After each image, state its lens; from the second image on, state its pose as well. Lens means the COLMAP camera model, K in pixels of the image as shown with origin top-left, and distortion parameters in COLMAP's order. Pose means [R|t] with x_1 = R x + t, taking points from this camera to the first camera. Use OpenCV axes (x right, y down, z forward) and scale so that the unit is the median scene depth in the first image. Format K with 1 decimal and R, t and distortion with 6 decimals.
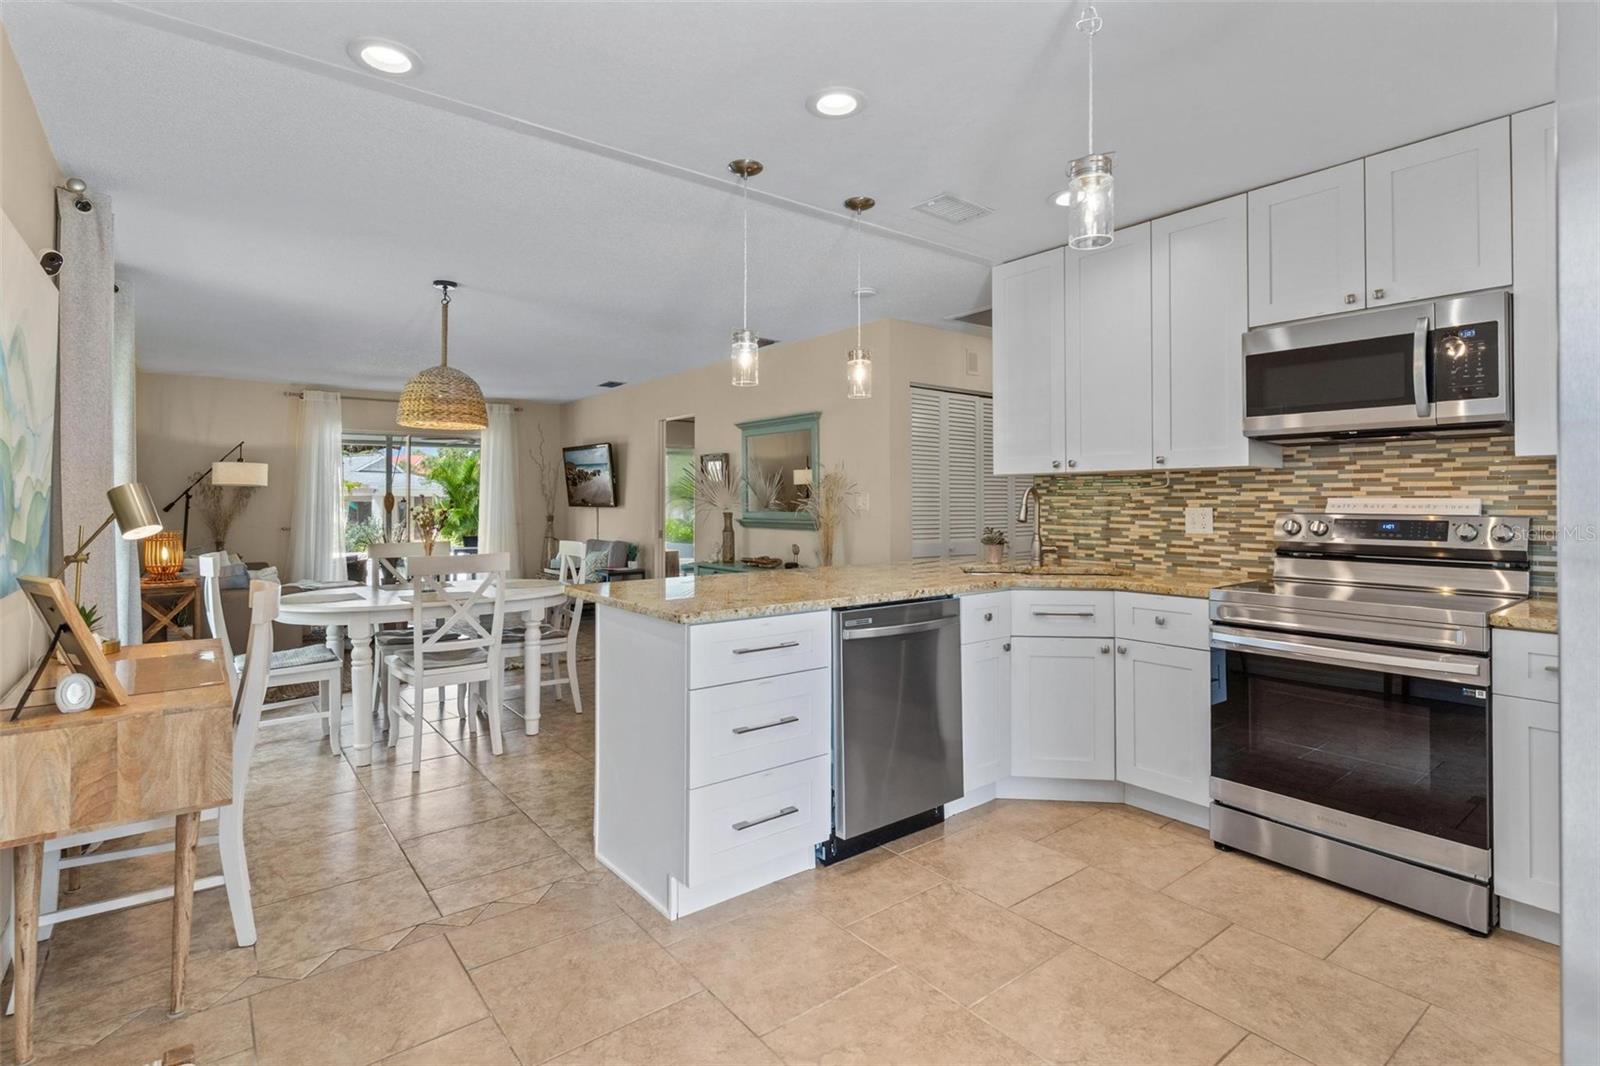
lens RADIAL K [[763.7, 0, 803.6], [0, 763.7, 493.7], [0, 0, 1]] dist [-0.002546, 0.000896]
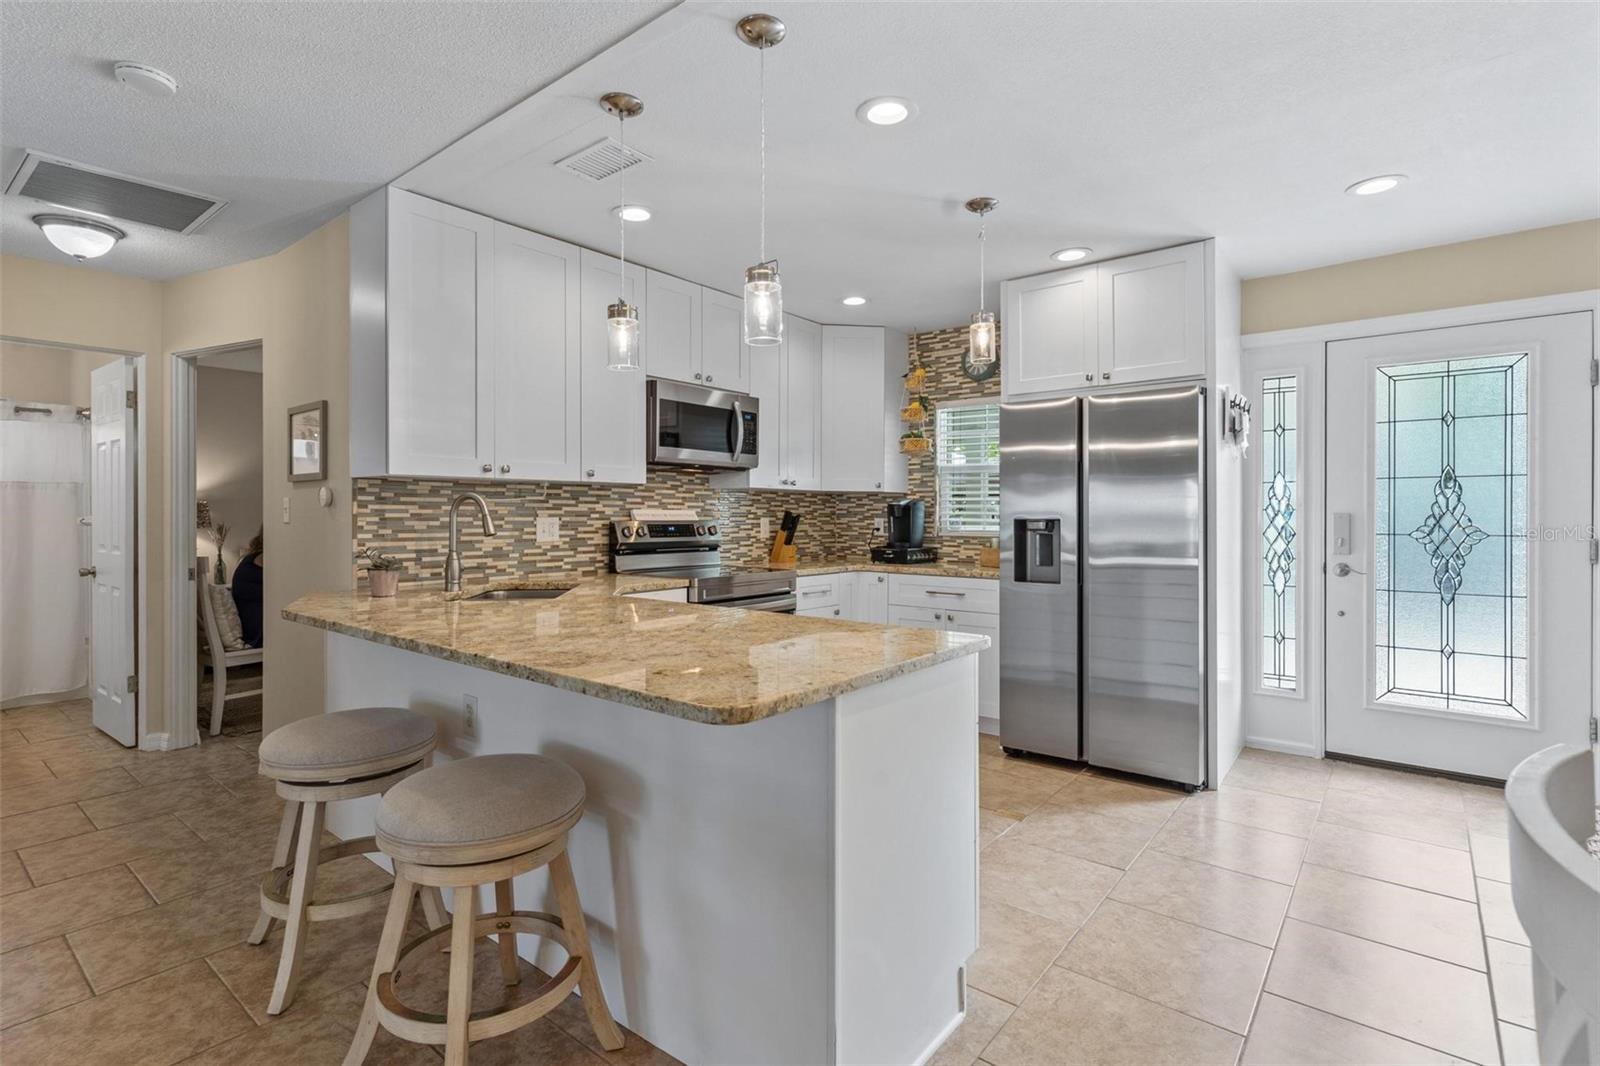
lens RADIAL K [[763.7, 0, 789.6], [0, 763.7, 517.1], [0, 0, 1]] dist [-0.002546, 0.000896]
pose [[-0.219545, -0.002394, 0.975600, -0.694108], [-0.007911, 0.999968, 0.000674, 0.016214], [-0.975570, -0.007570, -0.219557, 1.020206]]
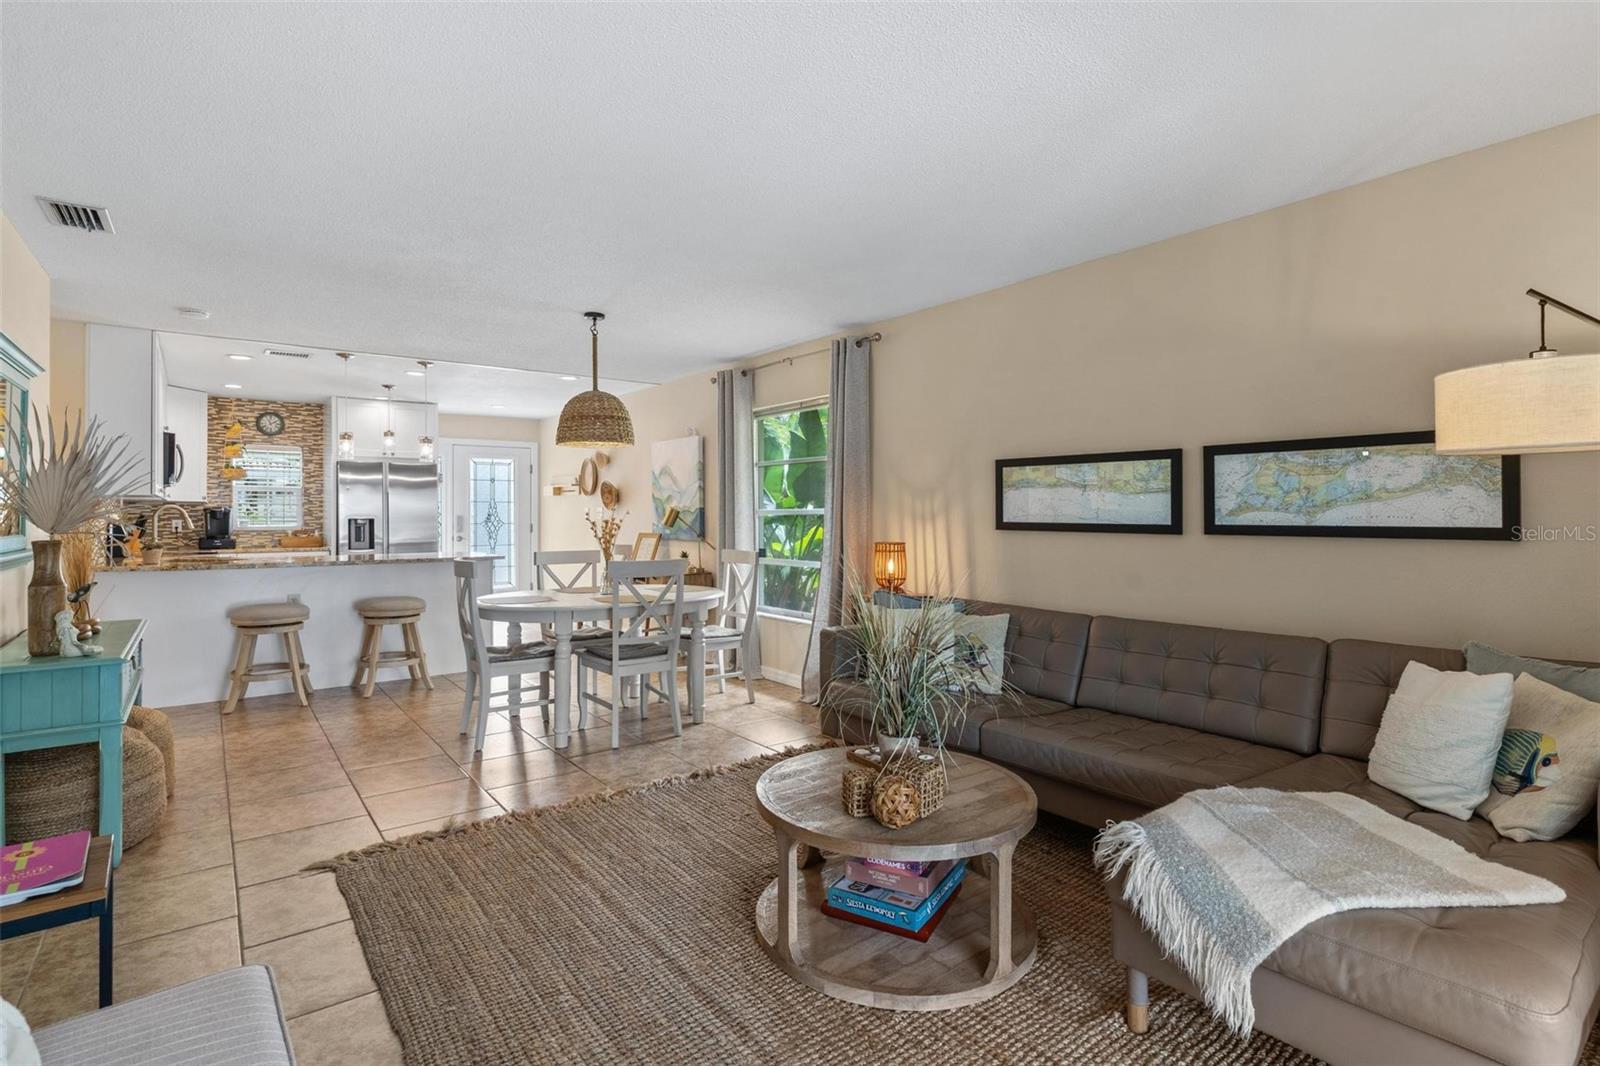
lens RADIAL K [[763.7, 0, 797.4], [0, 763.7, 511.8], [0, 0, 1]] dist [-0.002546, 0.000896]
pose [[-0.999854, 0.004995, 0.016315, -1.082498], [0.004807, 0.999922, -0.011543, 0.030506], [-0.016372, -0.011463, -0.999800, 2.892024]]
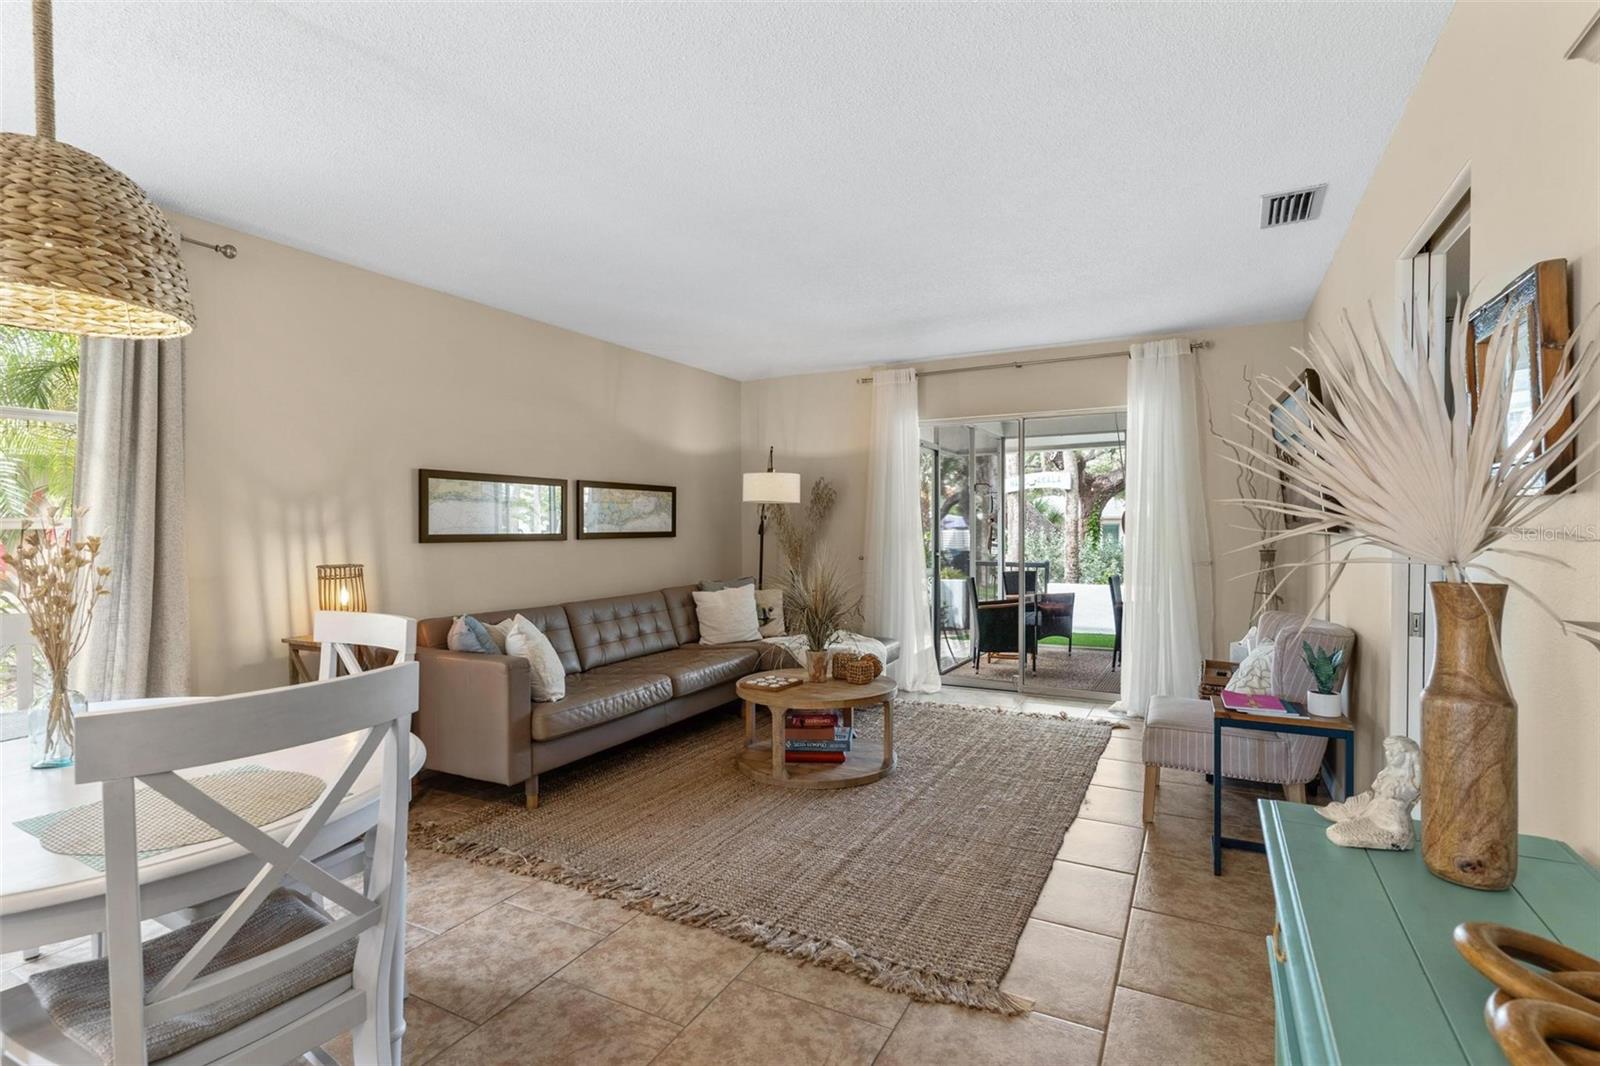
lens RADIAL K [[763.7, 0, 790.0], [0, 763.7, 533.5], [0, 0, 1]] dist [-0.002546, 0.000896]
pose [[0.390752, 0.012800, -0.920407, -0.014838], [0.010141, 0.999783, 0.018209, 0.015870], [0.920440, -0.016449, 0.390537, 1.621179]]
